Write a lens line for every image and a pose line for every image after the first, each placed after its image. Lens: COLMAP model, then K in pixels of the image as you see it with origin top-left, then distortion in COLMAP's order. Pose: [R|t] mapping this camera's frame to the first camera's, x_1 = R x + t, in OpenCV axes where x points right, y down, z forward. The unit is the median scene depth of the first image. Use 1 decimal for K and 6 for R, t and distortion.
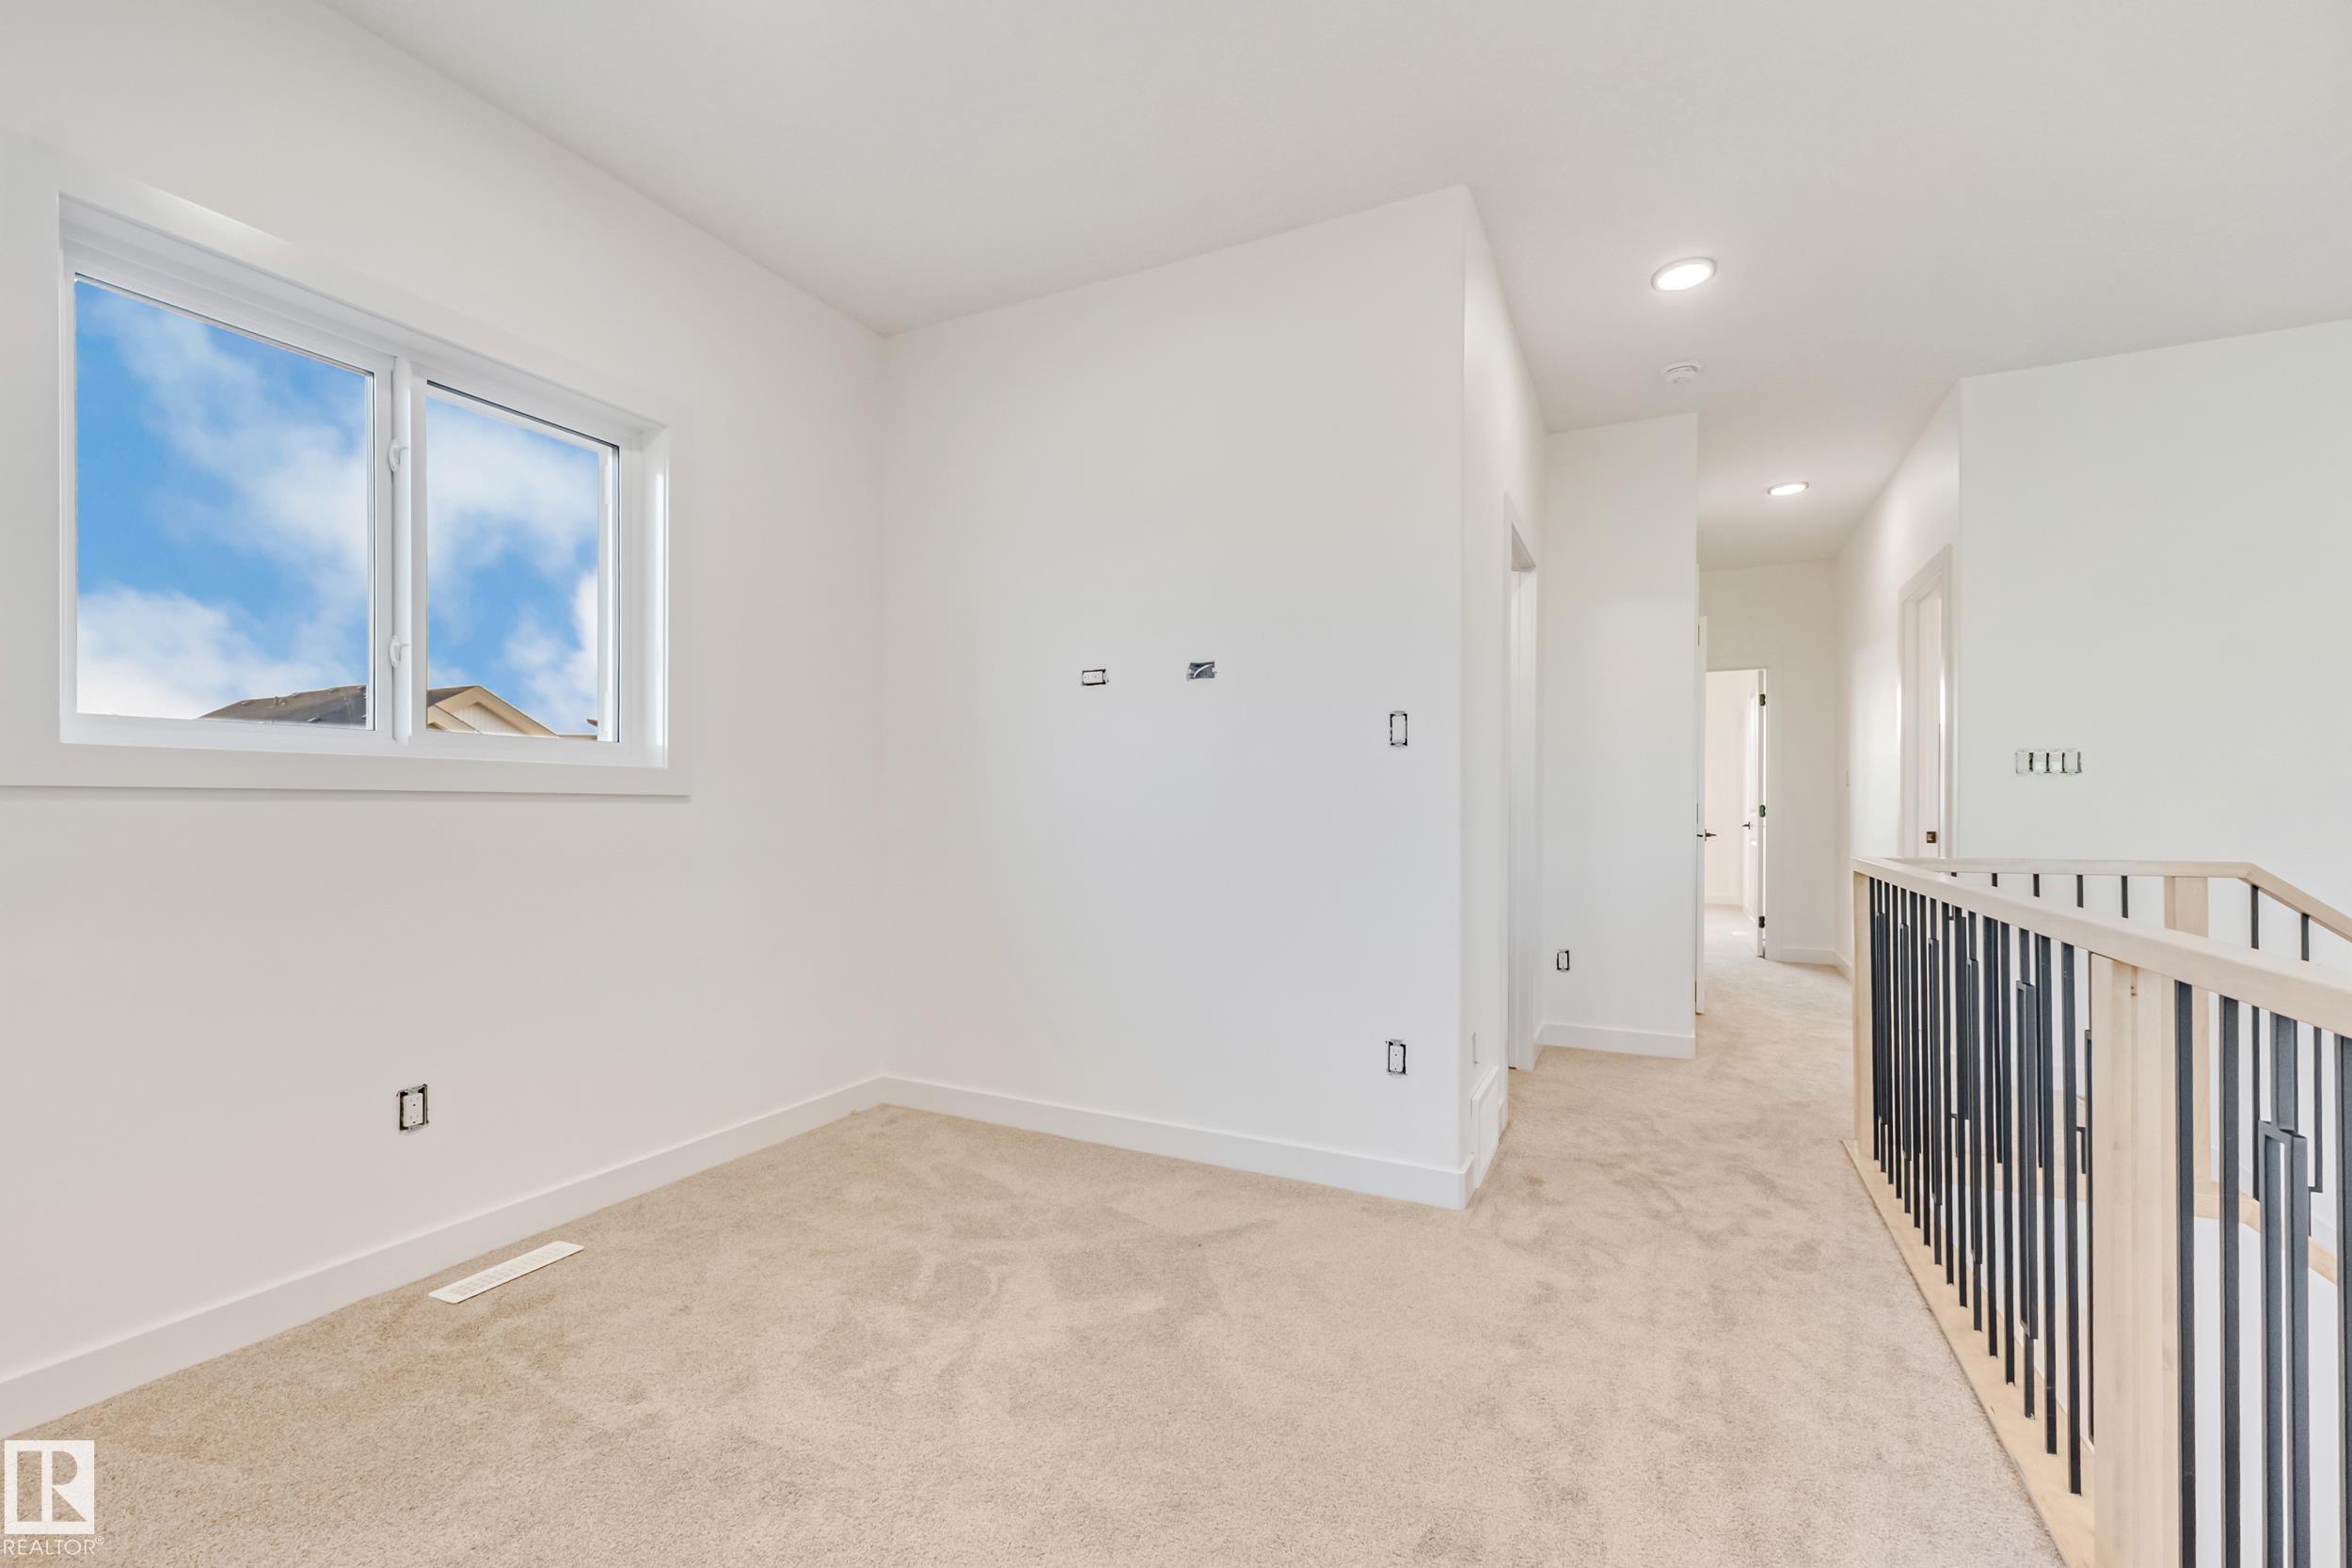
lens RADIAL K [[1003.0, 0, 1173.1], [0, 1003.0, 792.8], [0, 0, 1]] dist [0.007177, -0.001523]
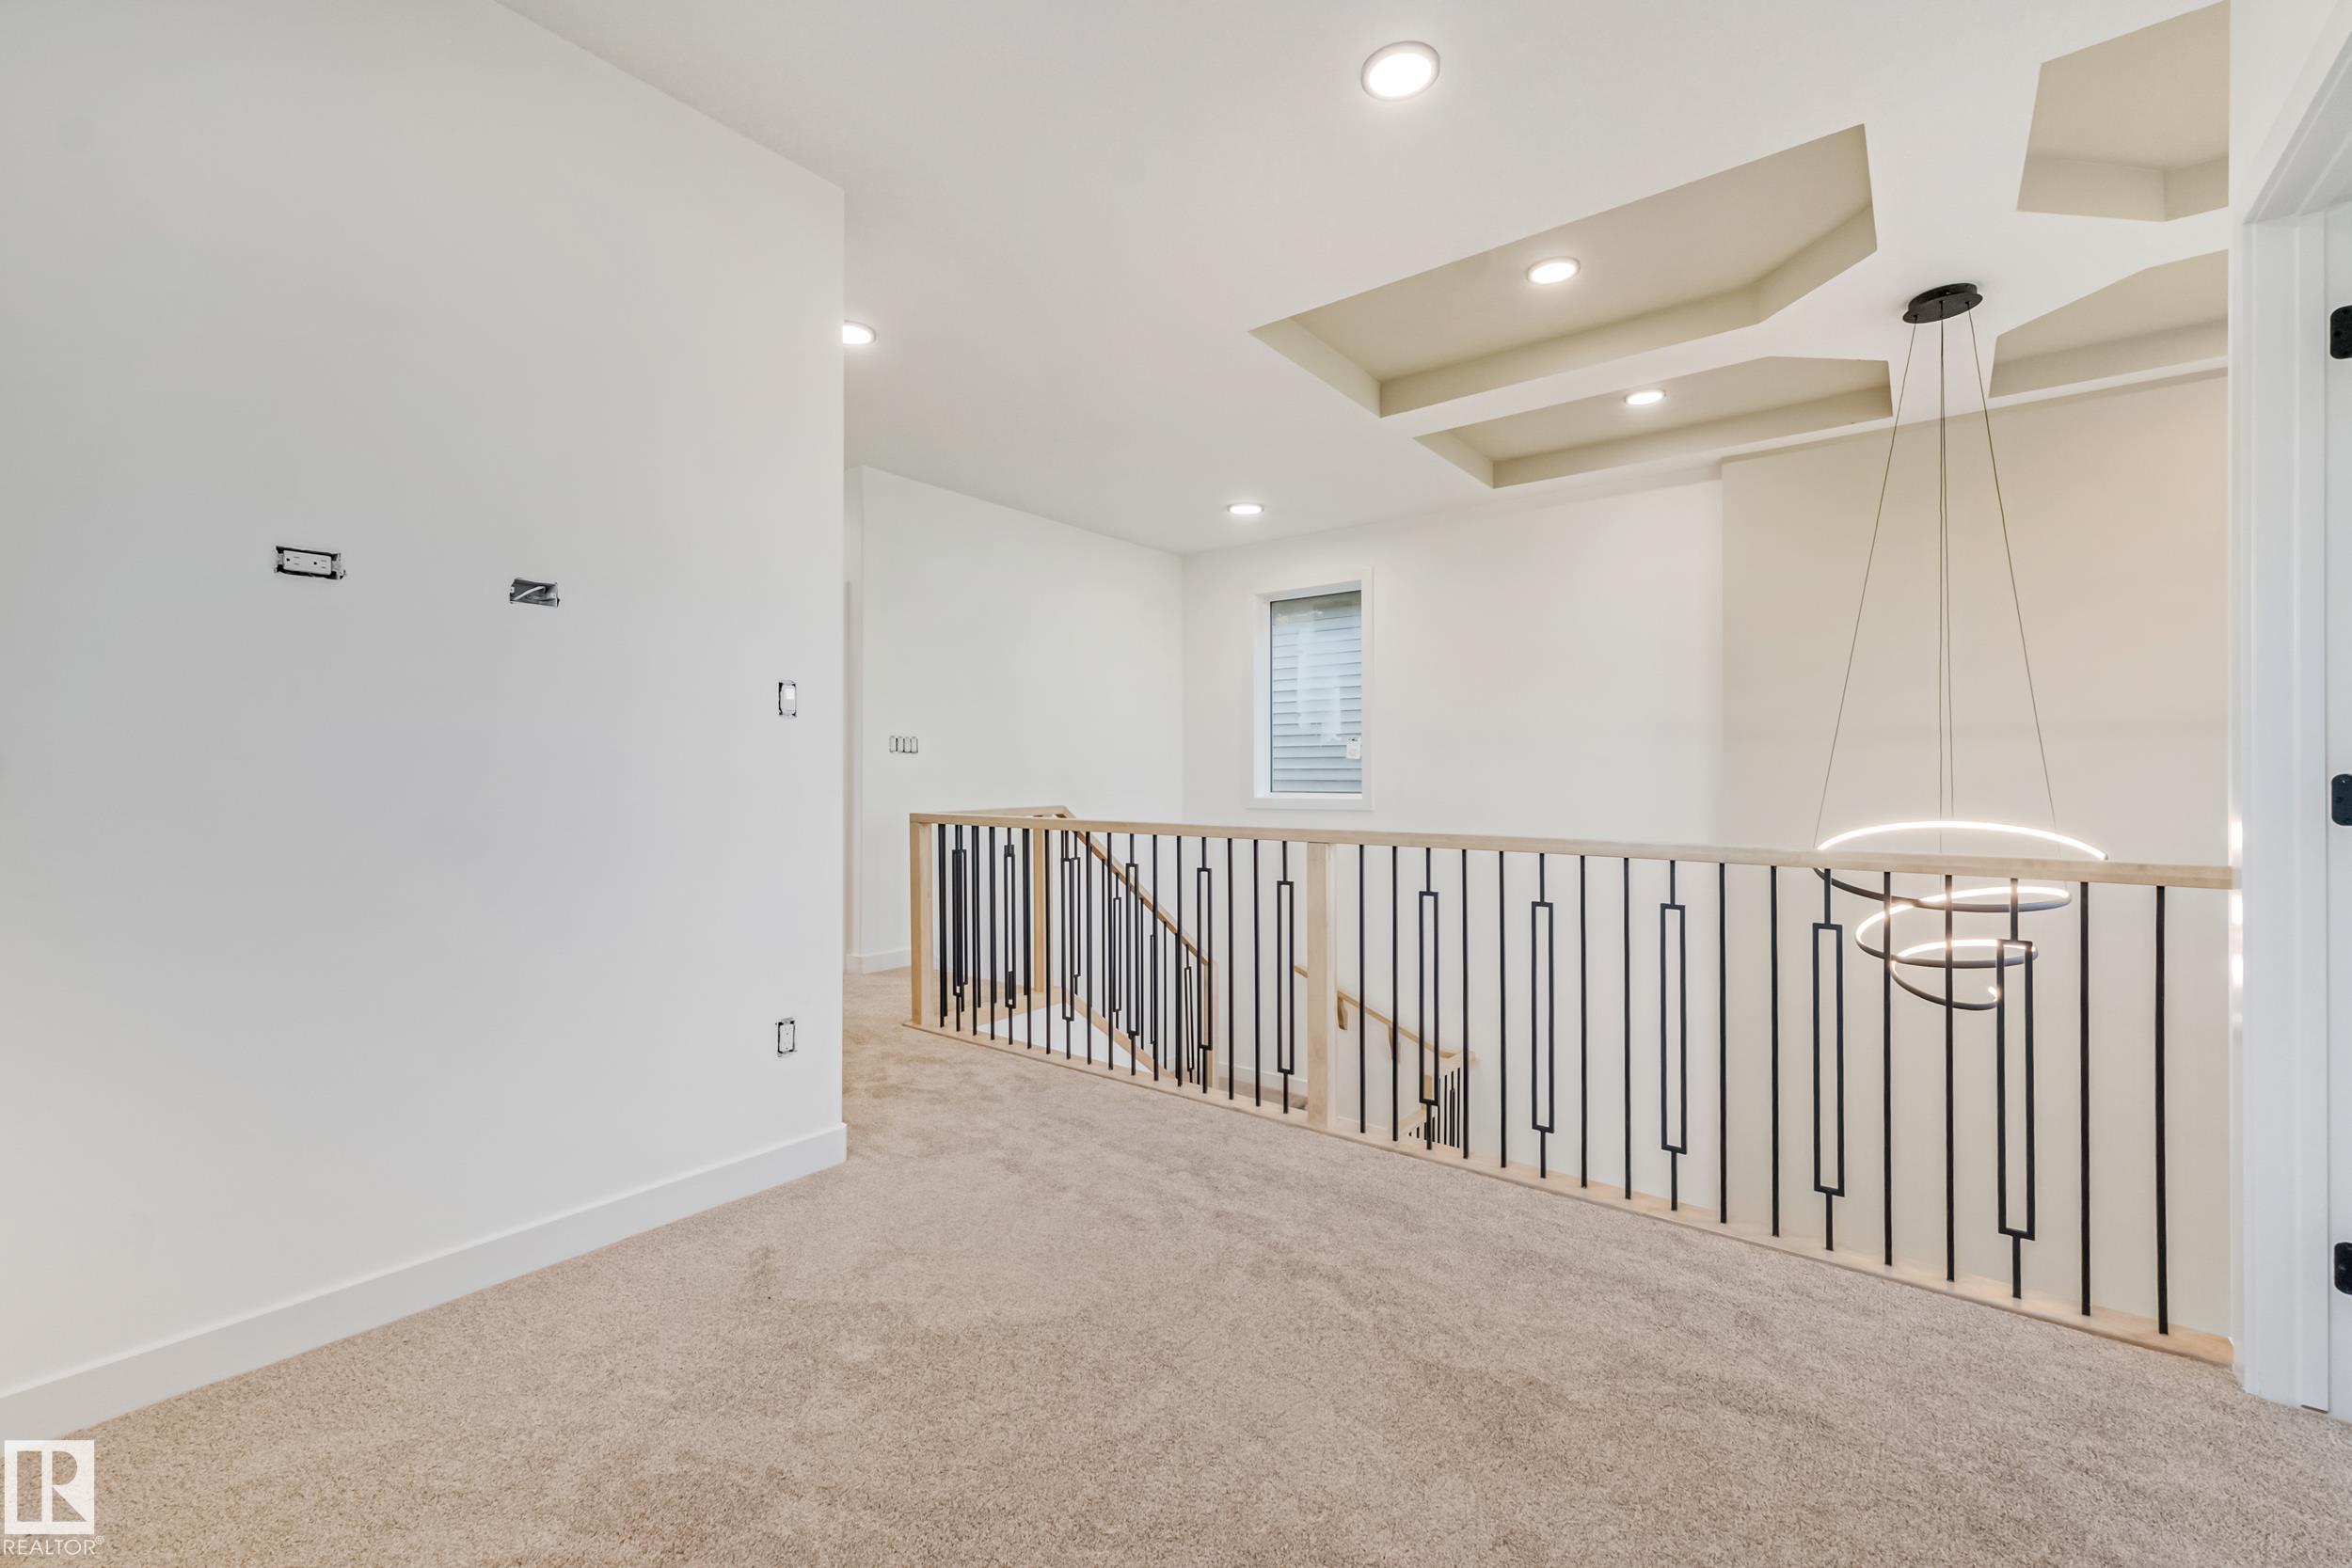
lens RADIAL K [[1003.0, 0, 1173.7], [0, 1003.0, 777.1], [0, 0, 1]] dist [0.007177, -0.001523]
pose [[0.187919, -0.006136, 0.982165, -0.742757], [-0.009966, 0.999917, 0.008154, 0.000955], [-0.982134, -0.011320, 0.187842, 0.509045]]
